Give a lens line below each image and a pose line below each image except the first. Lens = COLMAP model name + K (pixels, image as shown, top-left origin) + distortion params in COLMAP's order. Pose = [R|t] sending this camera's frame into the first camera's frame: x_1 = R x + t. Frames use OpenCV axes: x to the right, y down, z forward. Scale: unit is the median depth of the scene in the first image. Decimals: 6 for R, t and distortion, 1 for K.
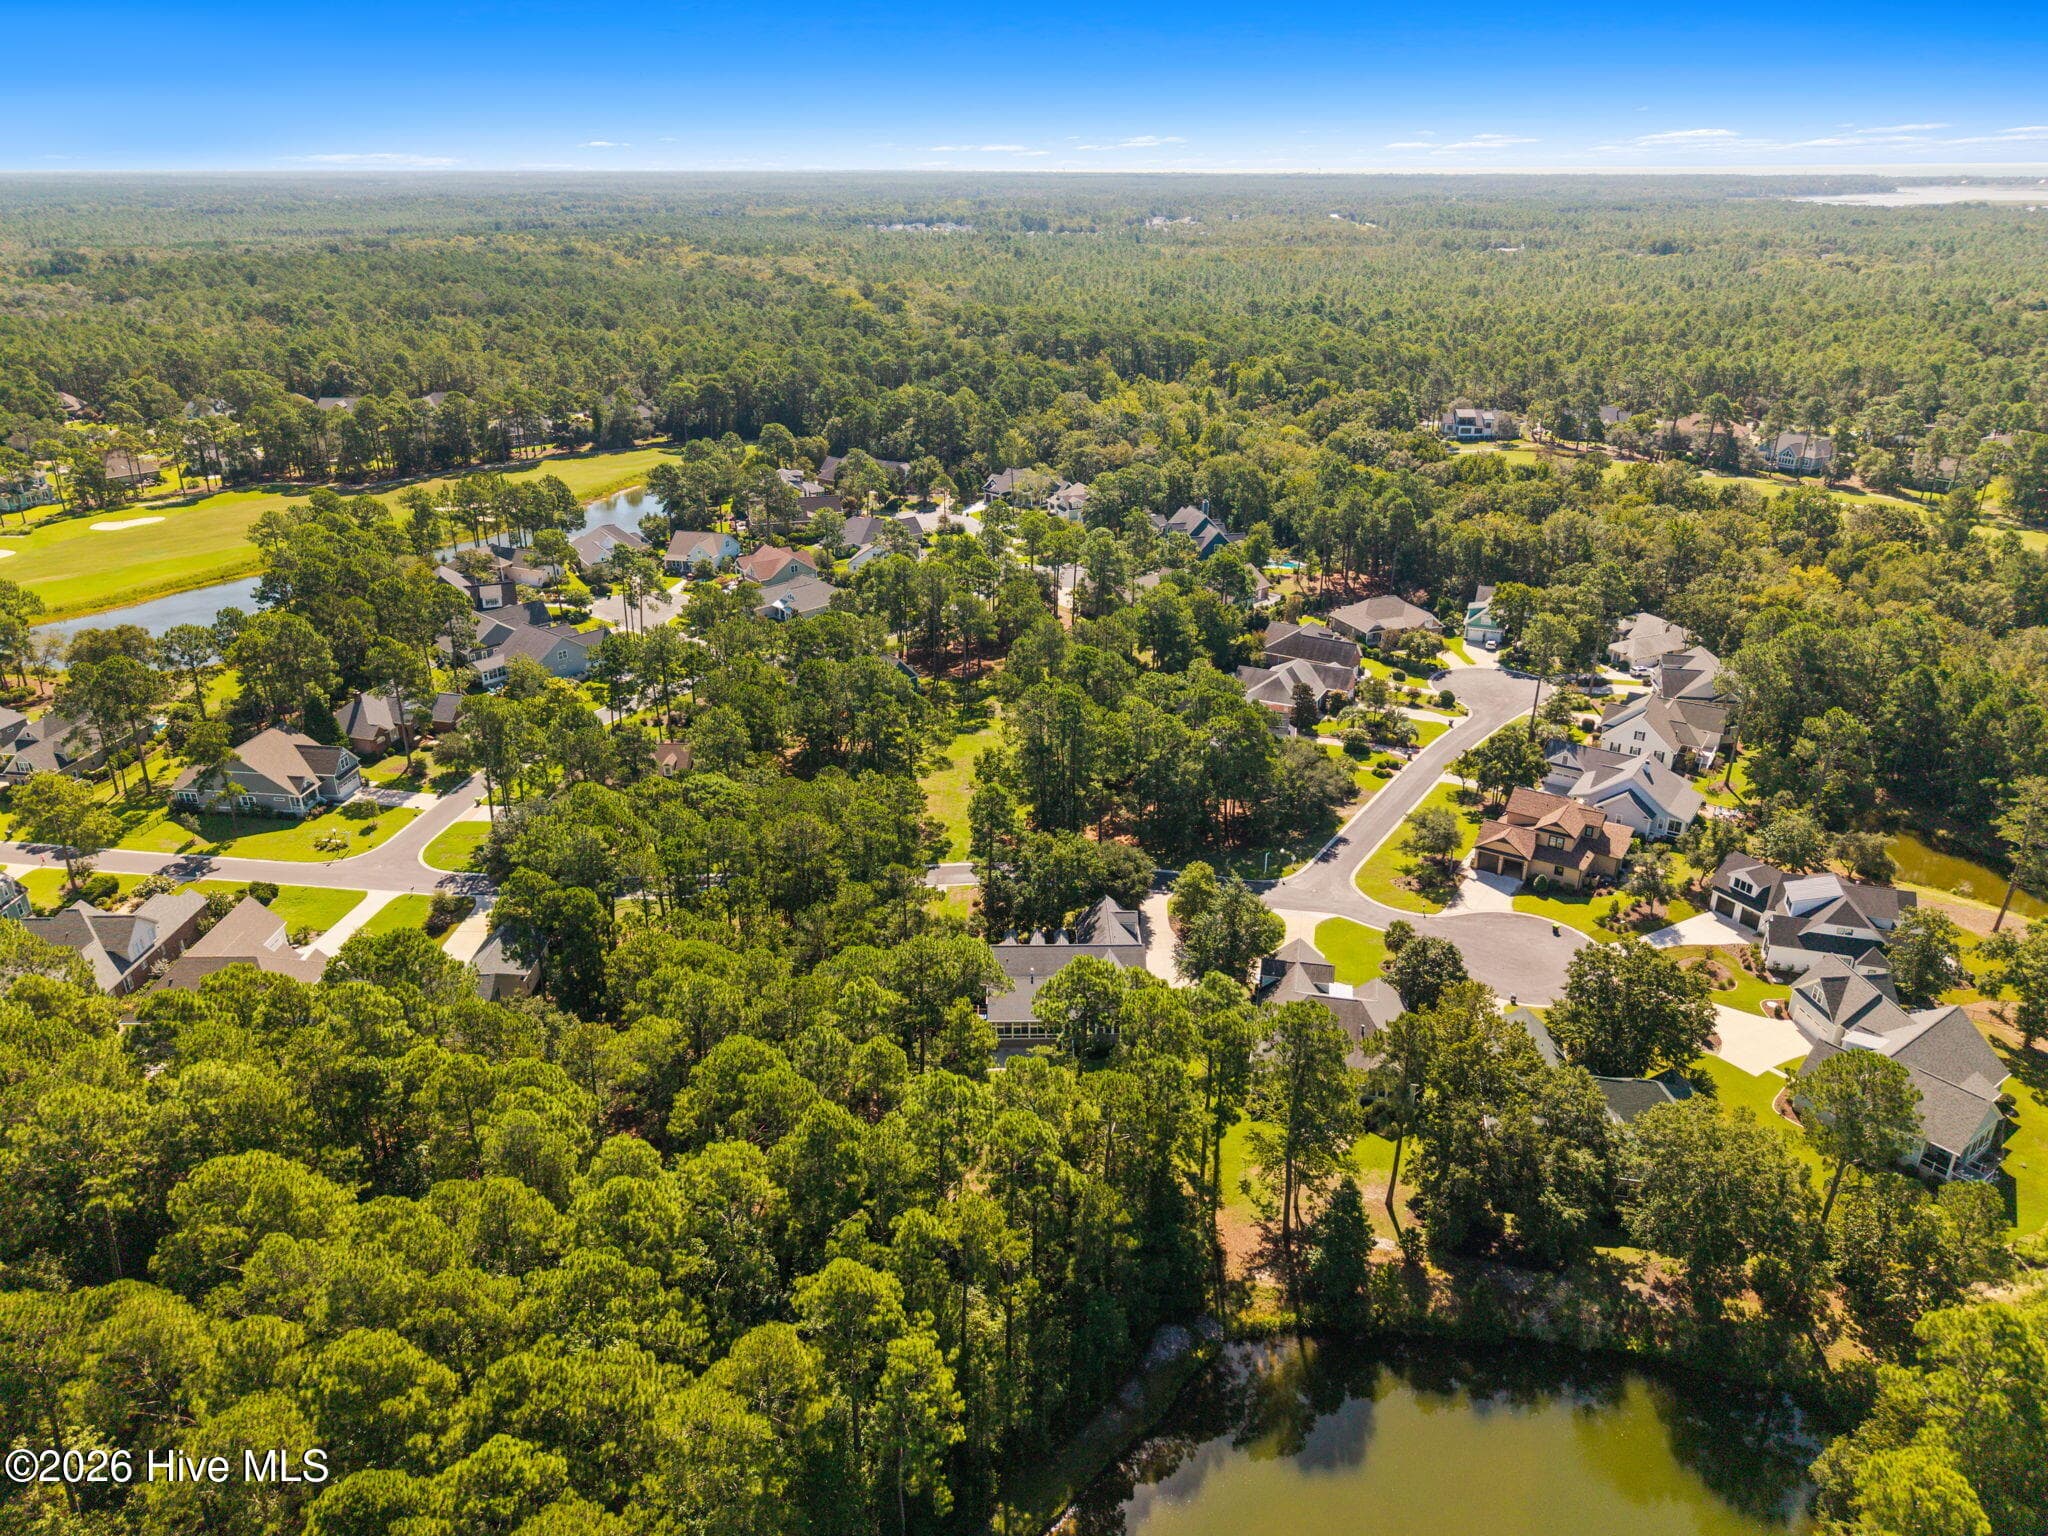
lens RADIAL K [[1384.5, 0, 1024.0], [0, 1384.5, 768.0], [0, 0, 1]] dist [0.014673, 0.000189]
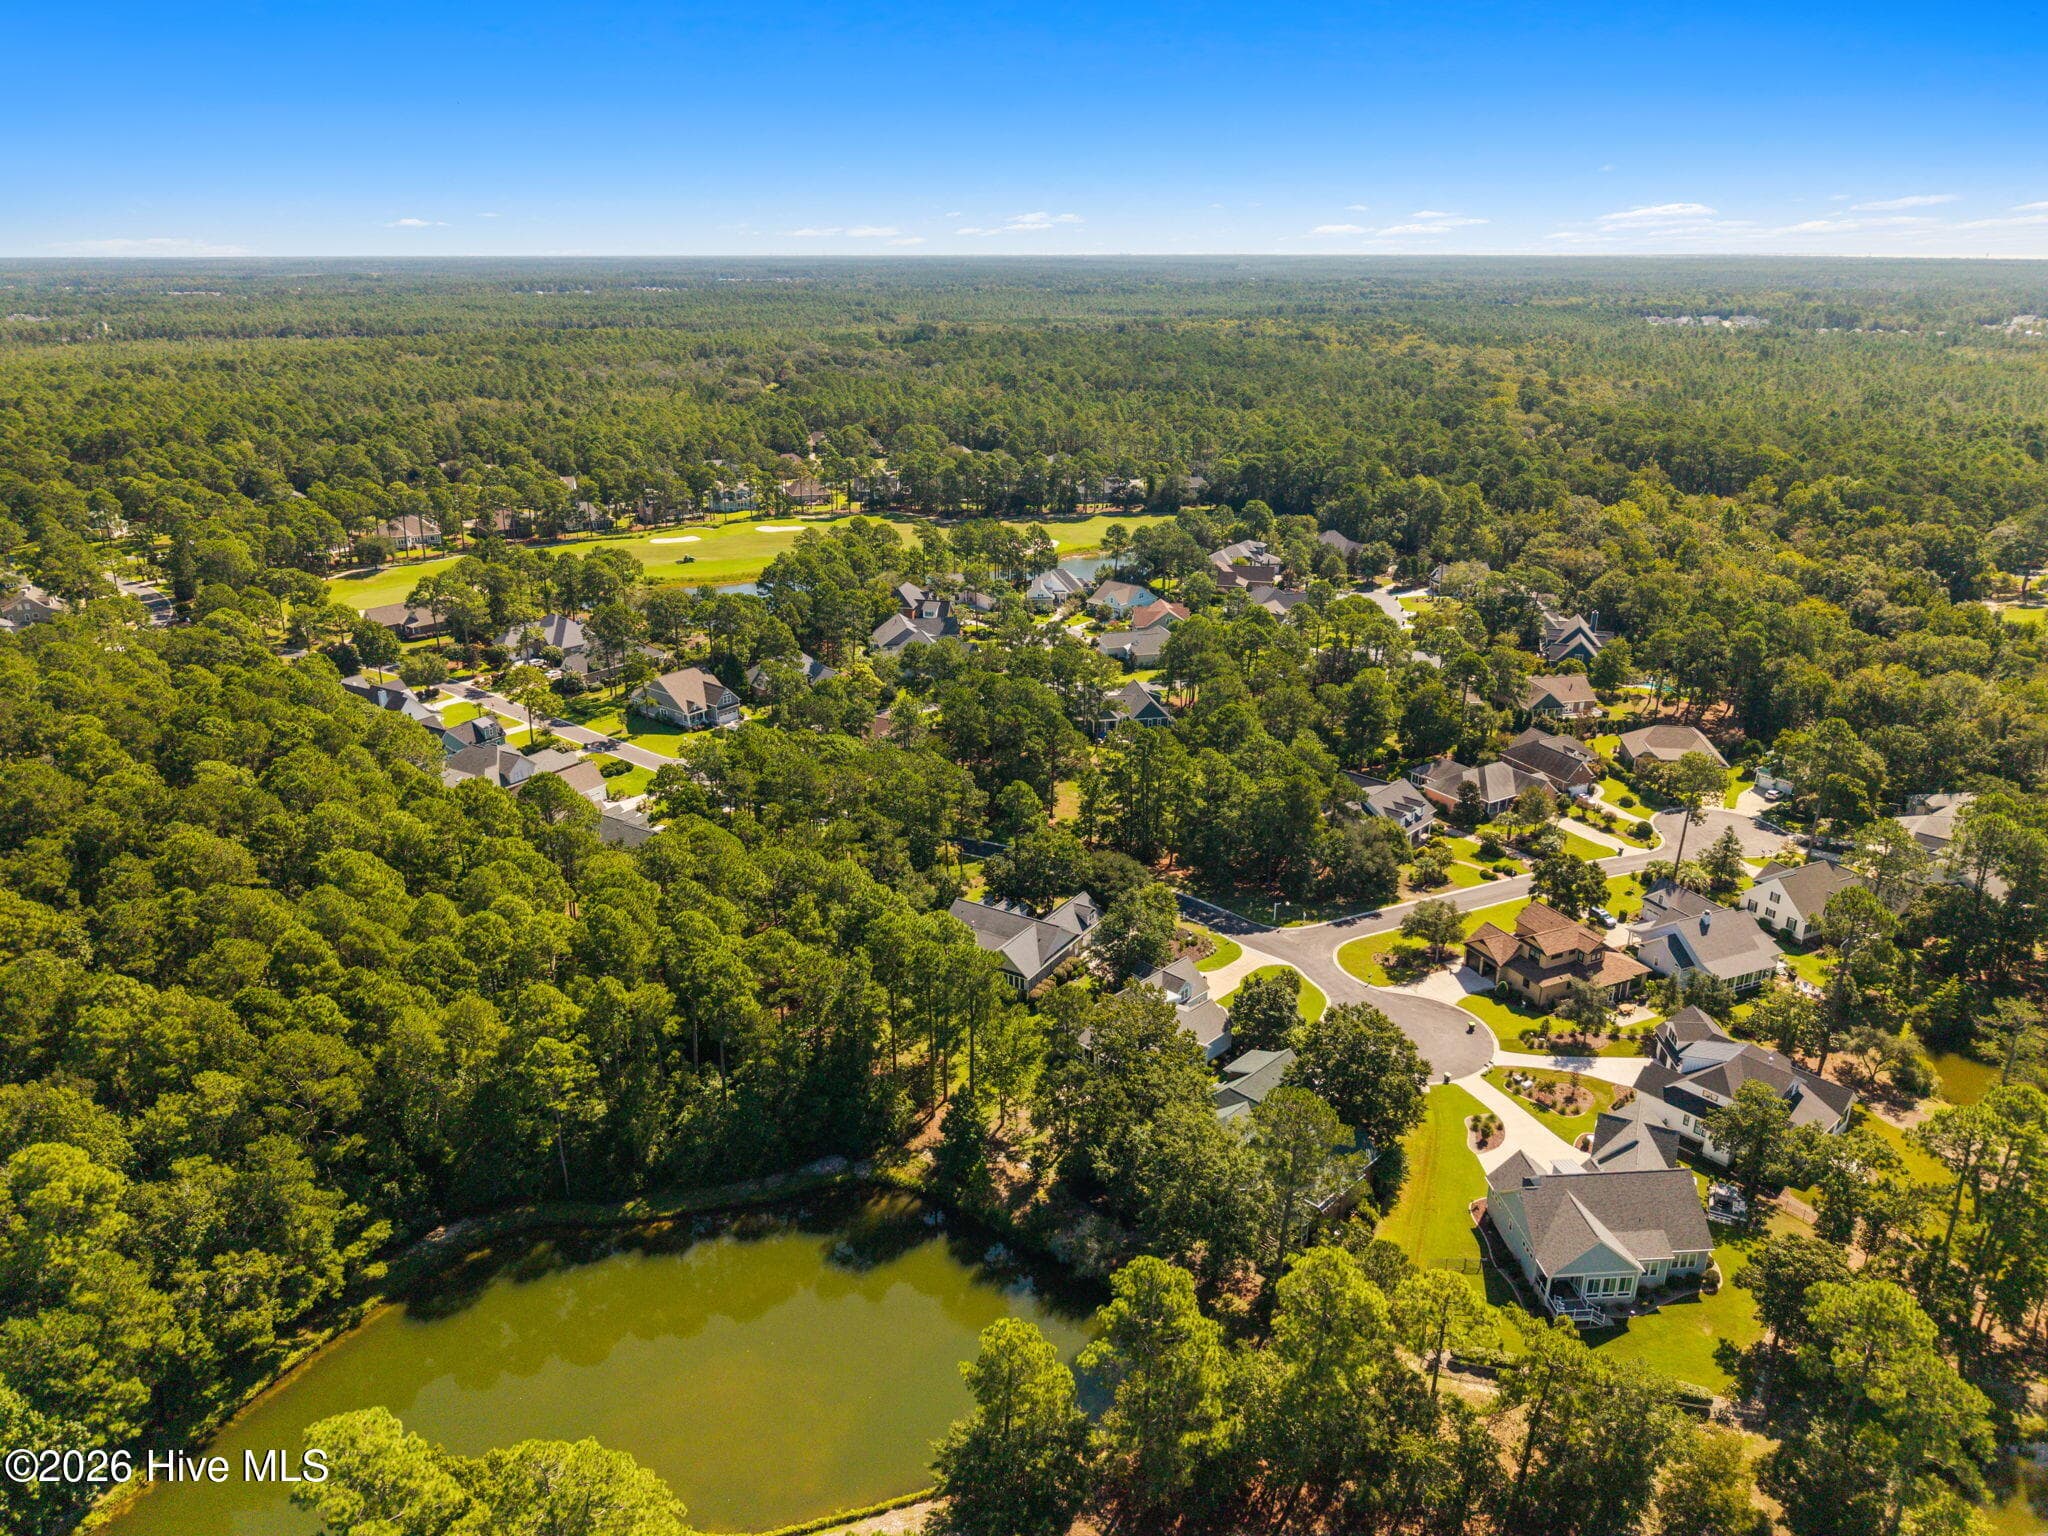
lens RADIAL K [[1384.5, 0, 1024.0], [0, 1384.5, 768.0], [0, 0, 1]] dist [0.014673, 0.000189]
pose [[0.849745, 0.186302, -0.493178, 0.482420], [-0.212167, 0.977227, 0.003592, -0.004684], [0.482616, 0.101584, 0.869921, -0.066034]]
